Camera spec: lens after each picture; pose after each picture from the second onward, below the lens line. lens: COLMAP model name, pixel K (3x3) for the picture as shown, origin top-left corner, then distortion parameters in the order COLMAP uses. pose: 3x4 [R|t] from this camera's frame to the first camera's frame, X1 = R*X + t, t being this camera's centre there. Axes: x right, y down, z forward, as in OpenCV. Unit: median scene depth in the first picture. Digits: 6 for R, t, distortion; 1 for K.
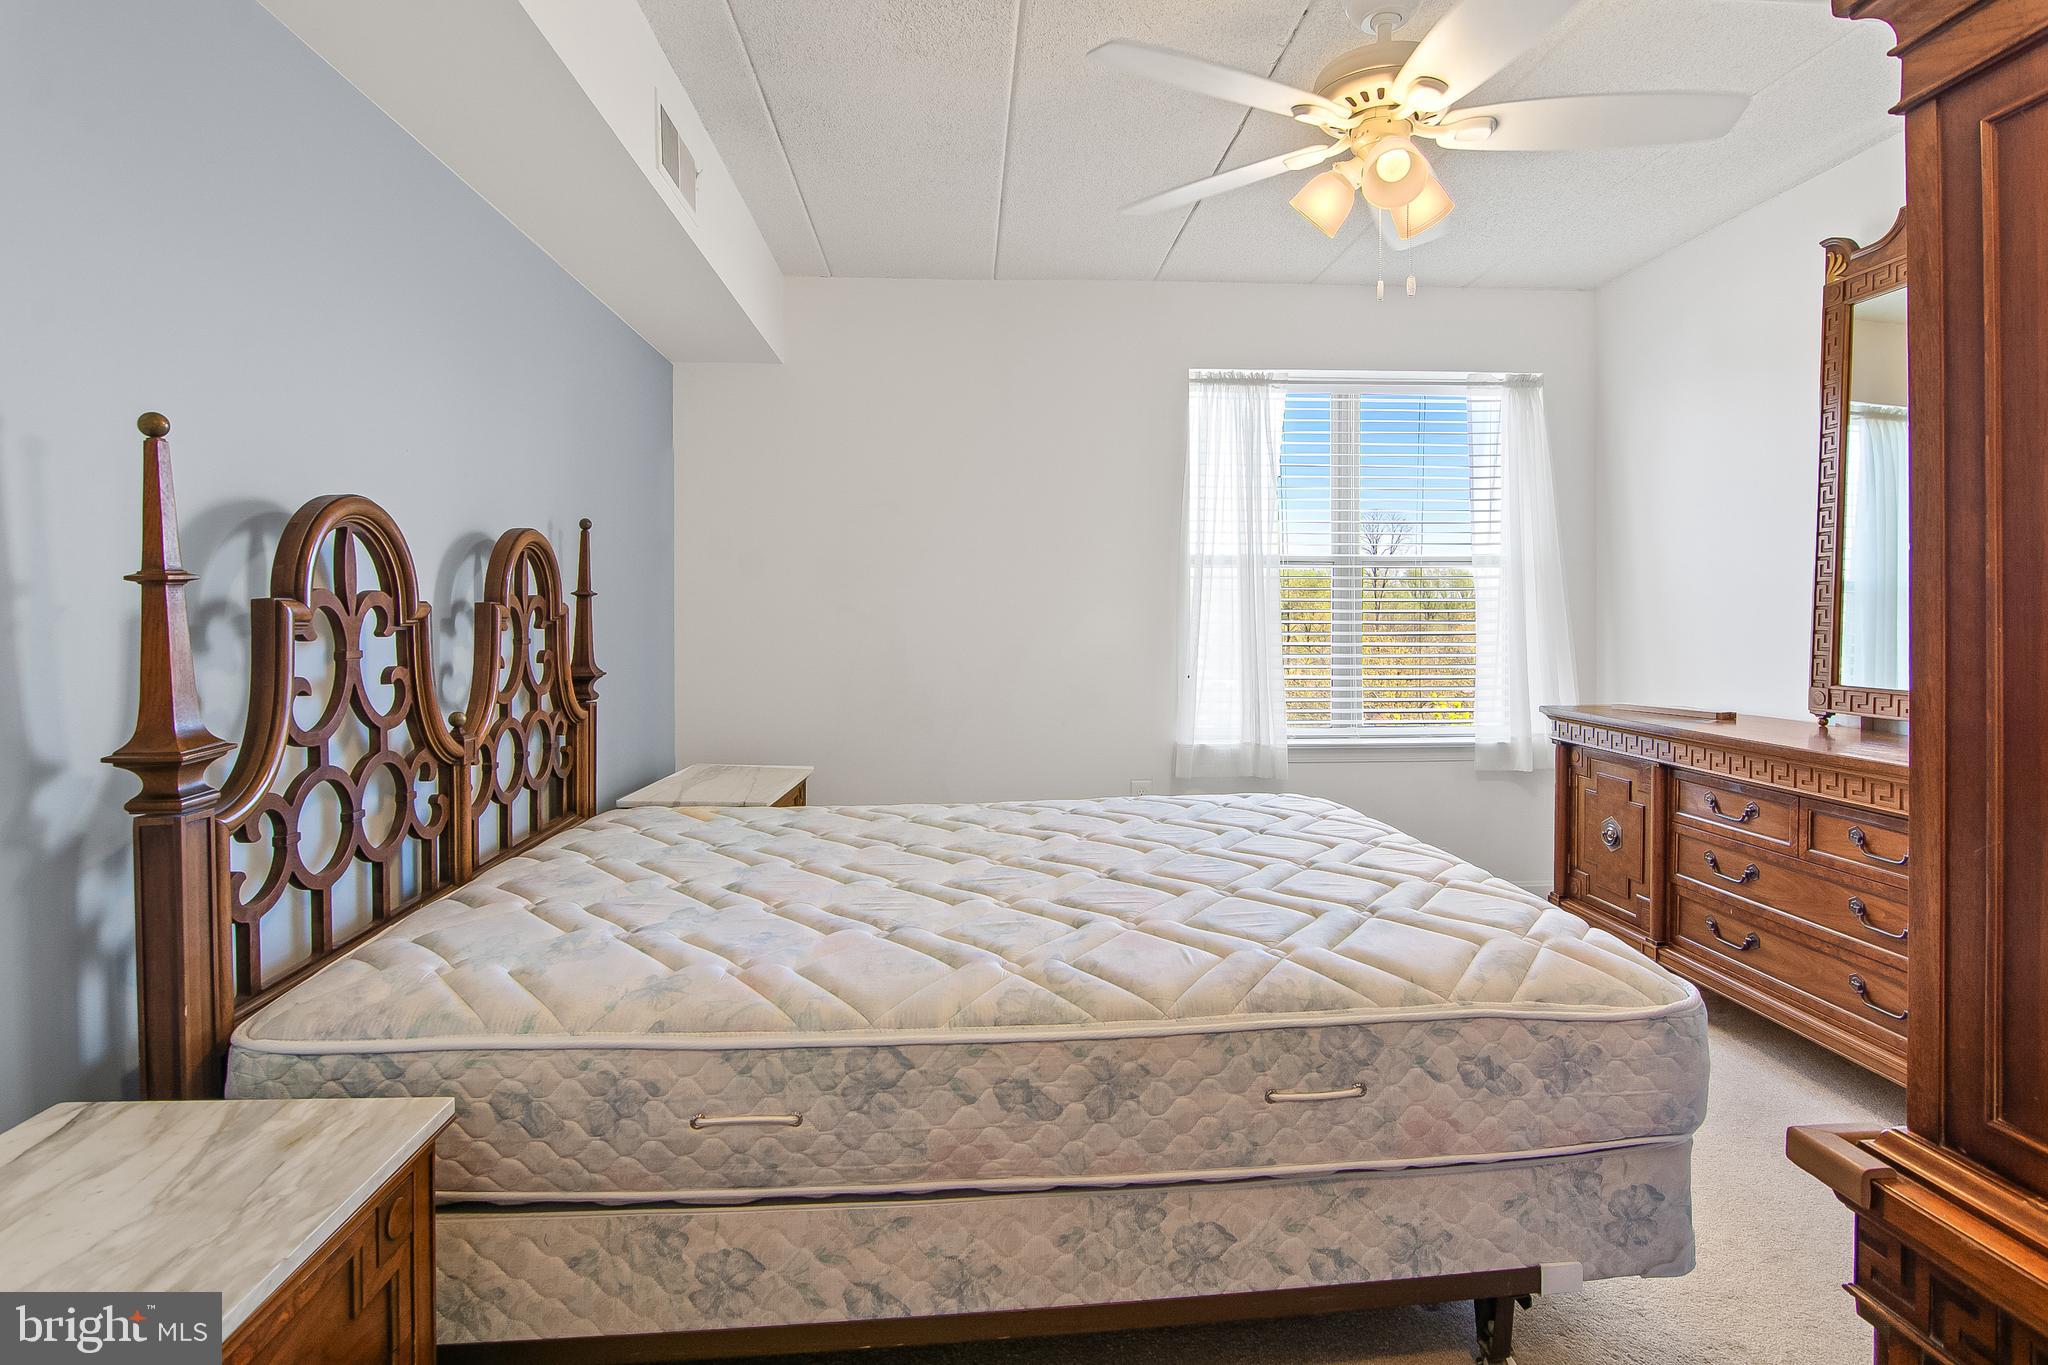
lens RADIAL K [[1026.1, 0, 1046.6], [0, 1026.1, 626.1], [0, 0, 1]] dist [-0.005409, -0.005463]
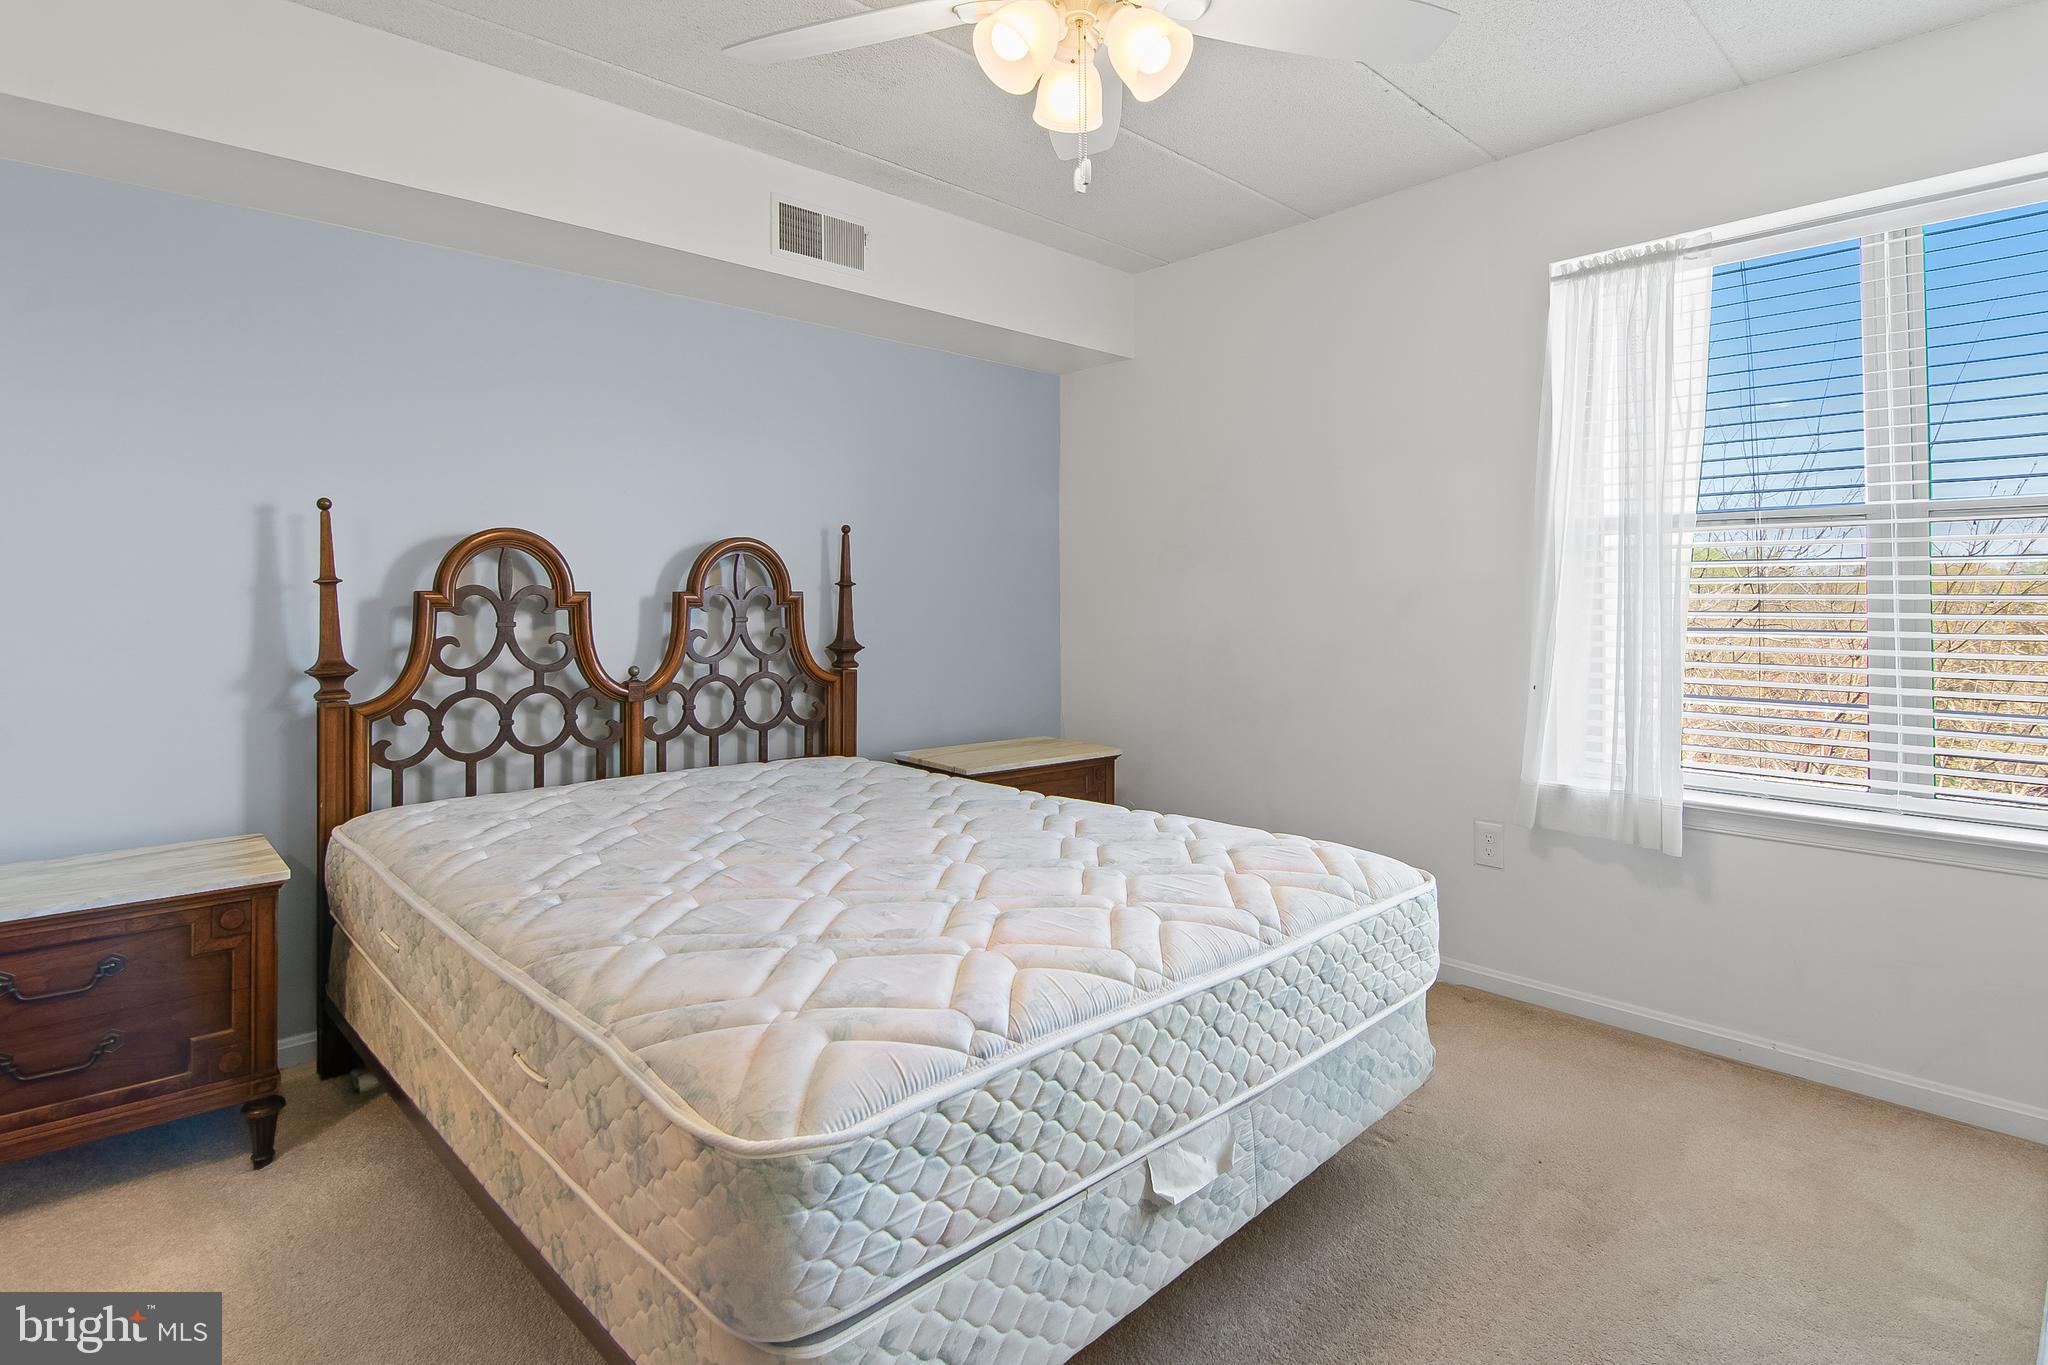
lens RADIAL K [[1026.1, 0, 1013.8], [0, 1026.1, 596.3], [0, 0, 1]] dist [-0.005409, -0.005463]
pose [[0.621264, 0.000439, -0.783602, 0.850648], [-0.011322, 0.999900, -0.008417, -0.009569], [0.783520, 0.014101, 0.621207, 0.462347]]
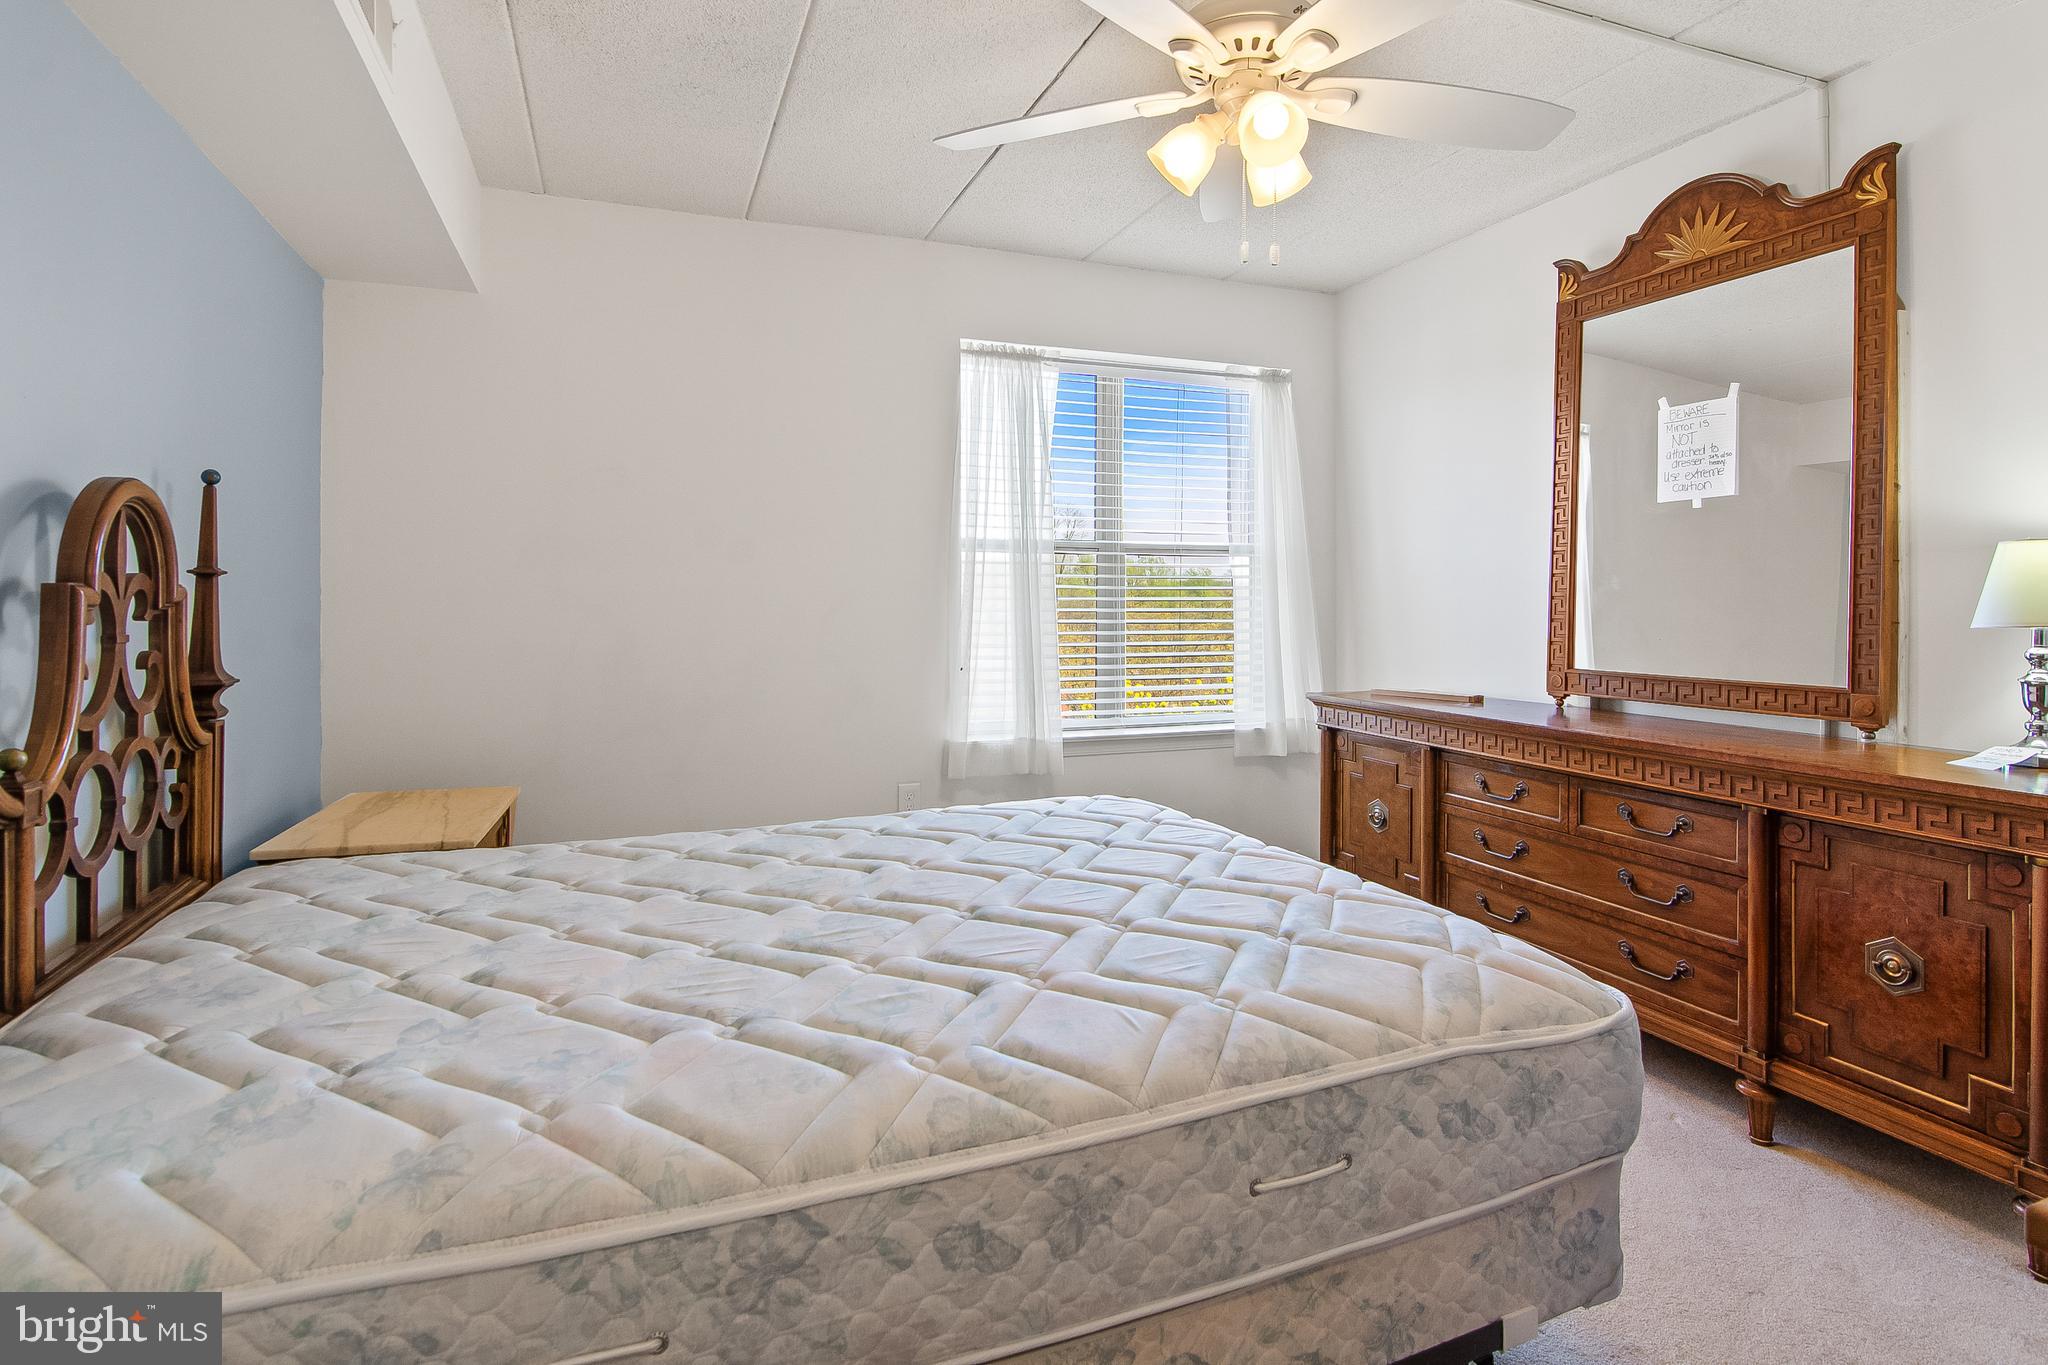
lens RADIAL K [[1026.1, 0, 1034.0], [0, 1026.1, 598.1], [0, 0, 1]] dist [-0.005409, -0.005463]
pose [[0.955439, 0.004031, 0.295161, -0.129009], [-0.000186, 0.999915, -0.013052, -0.004677], [-0.295188, 0.012416, 0.955359, 0.166340]]
